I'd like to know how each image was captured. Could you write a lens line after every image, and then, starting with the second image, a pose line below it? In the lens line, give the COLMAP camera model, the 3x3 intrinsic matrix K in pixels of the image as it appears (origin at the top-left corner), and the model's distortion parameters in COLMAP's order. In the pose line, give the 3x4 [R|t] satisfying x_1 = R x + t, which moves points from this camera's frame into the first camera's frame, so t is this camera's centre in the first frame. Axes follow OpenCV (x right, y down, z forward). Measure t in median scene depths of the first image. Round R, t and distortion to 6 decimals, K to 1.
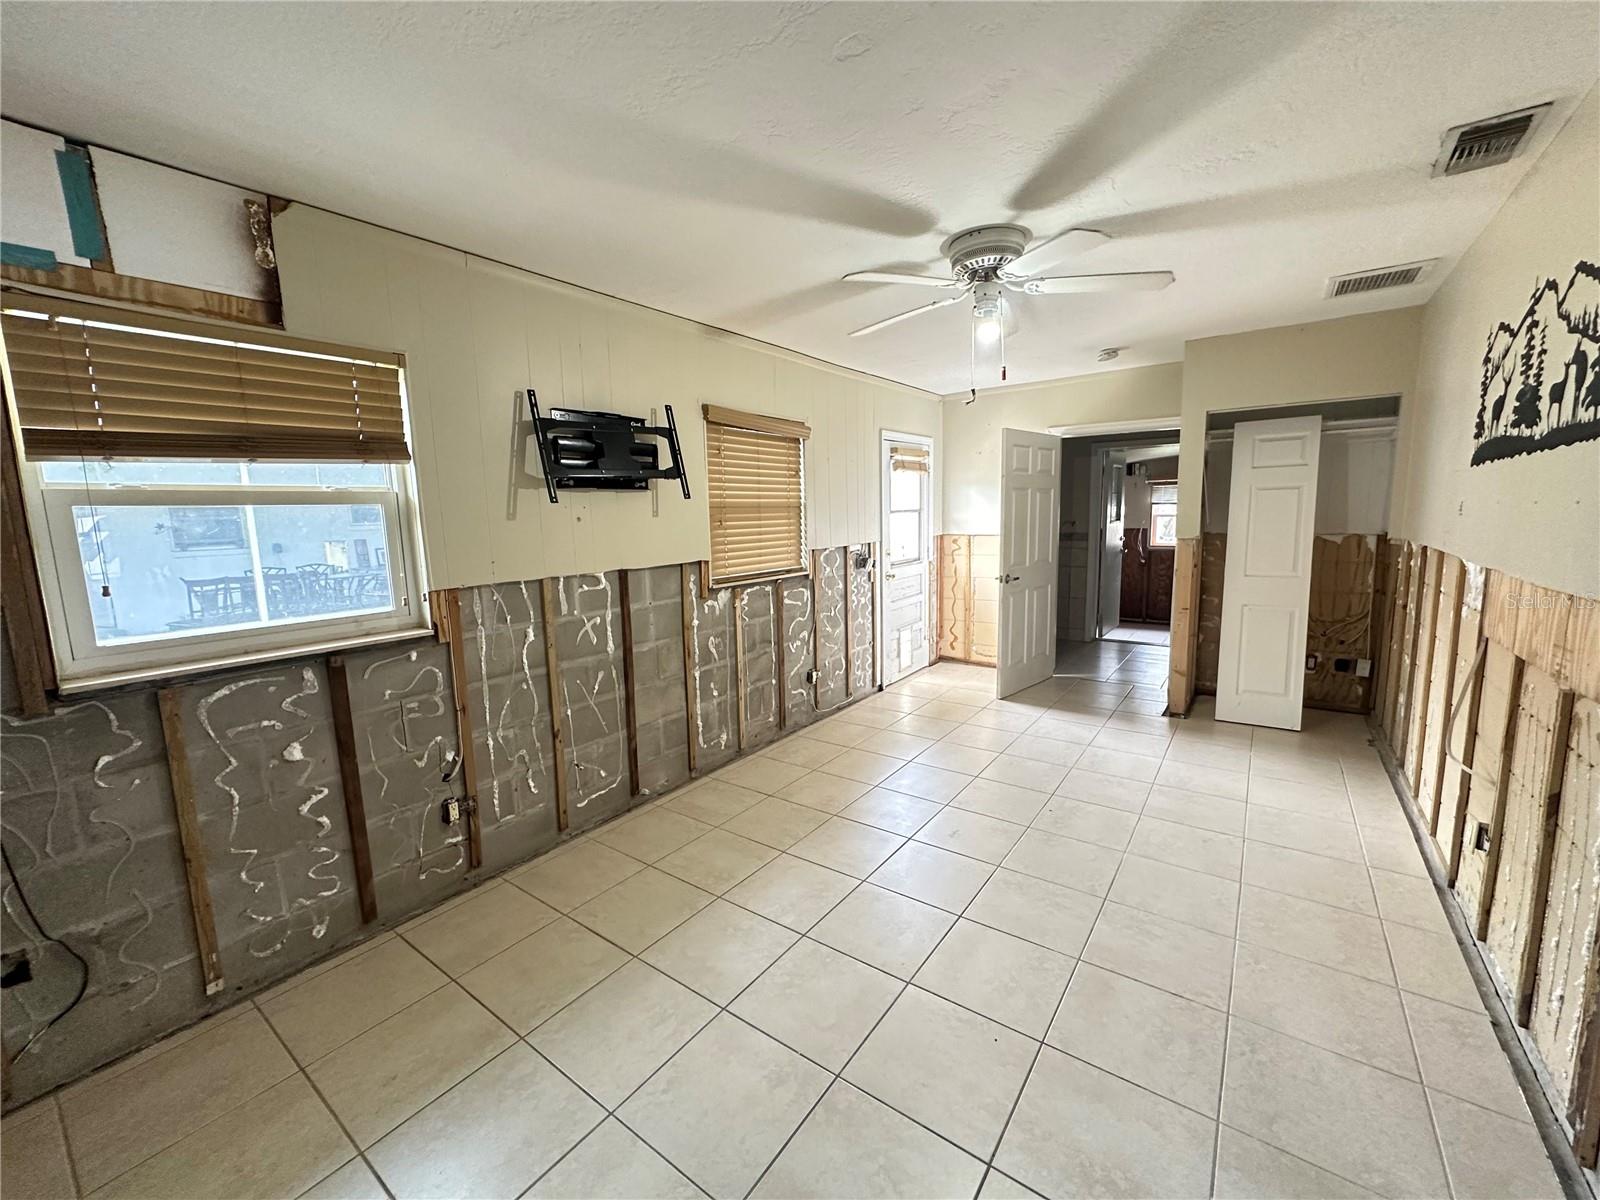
lens RADIAL K [[639.0, 0, 797.7], [0, 639.0, 604.8], [0, 0, 1]] dist [-0.005066, 0.000737]
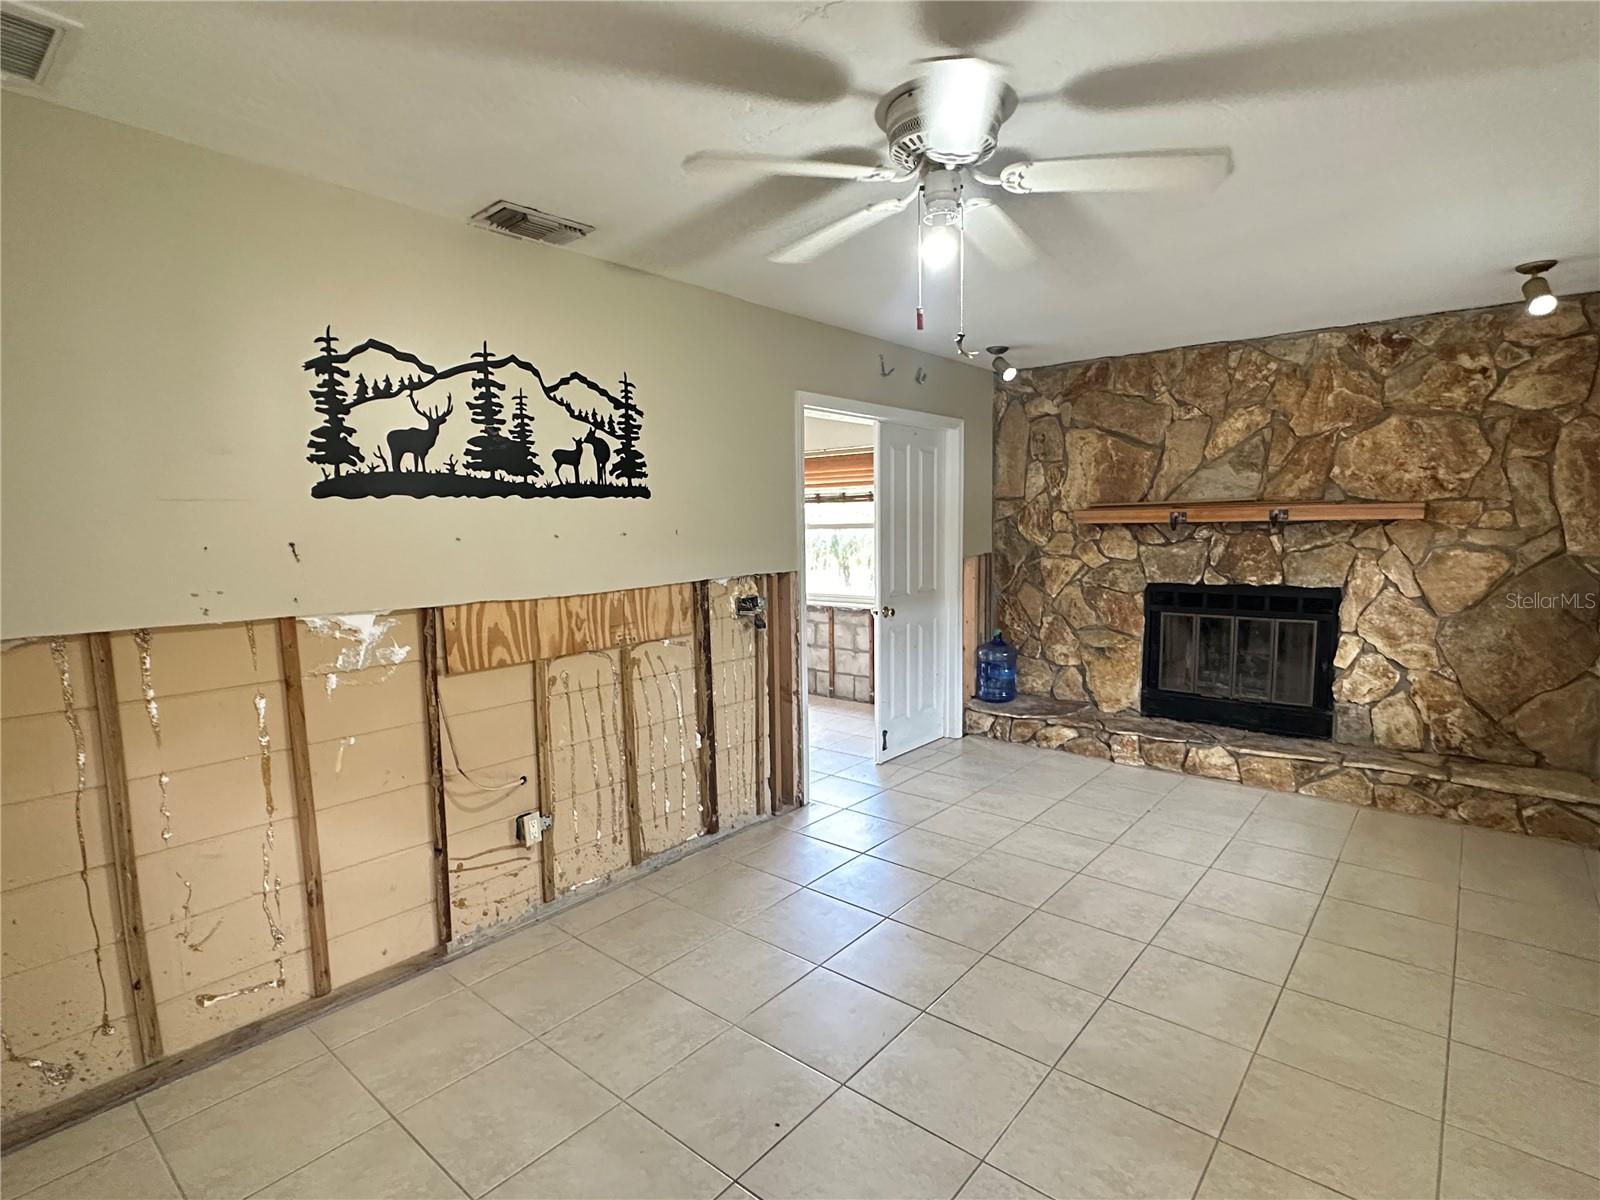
lens RADIAL K [[803.4, 0, 795.1], [0, 803.4, 607.1], [0, 0, 1]] dist [-0.001778, -0.000321]
pose [[-0.996546, 0.035391, 0.075117, 0.285795], [0.052787, 0.968315, 0.244090, -0.206833], [-0.064098, 0.247212, -0.966839, 1.353823]]
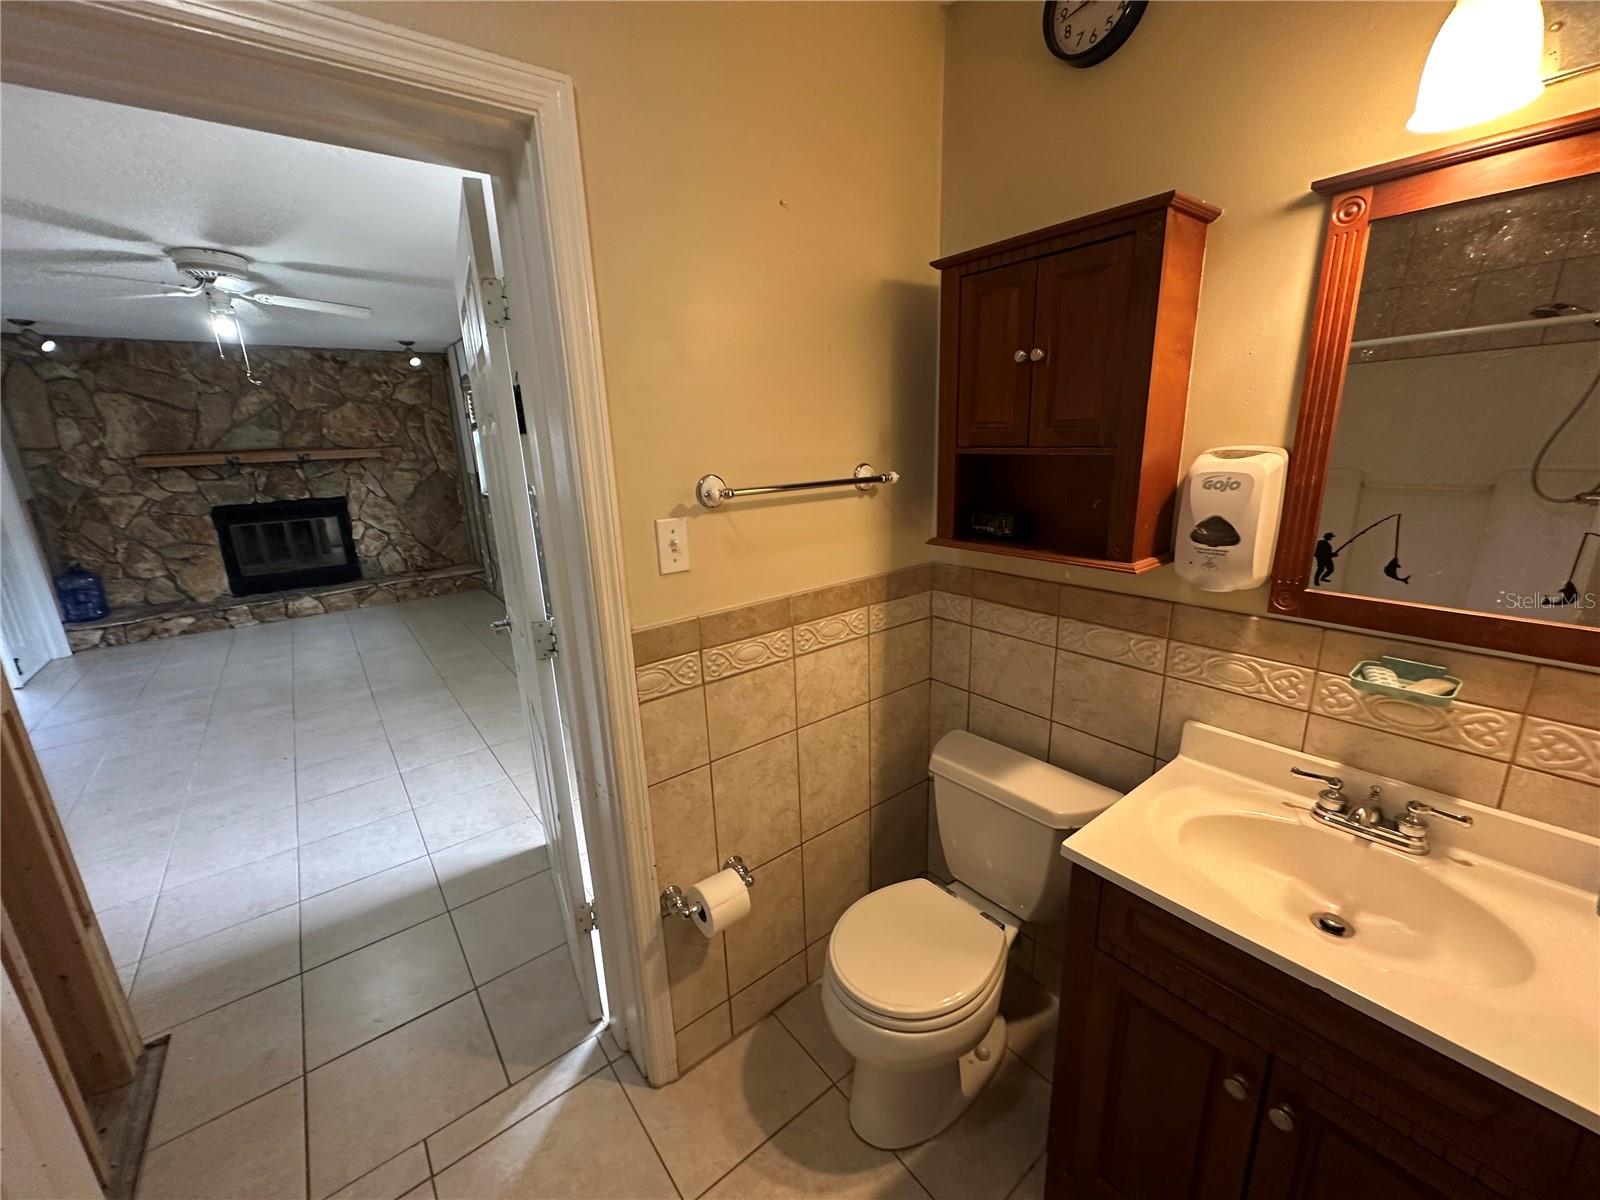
lens RADIAL K [[639.0, 0, 802.8], [0, 639.0, 602.5], [0, 0, 1]] dist [-0.005066, 0.000737]
pose [[-0.269887, 0.282052, -0.920656, 0.952878], [-0.097859, 0.943151, 0.317631, -0.307714], [0.957907, 0.175819, -0.226943, 1.811910]]
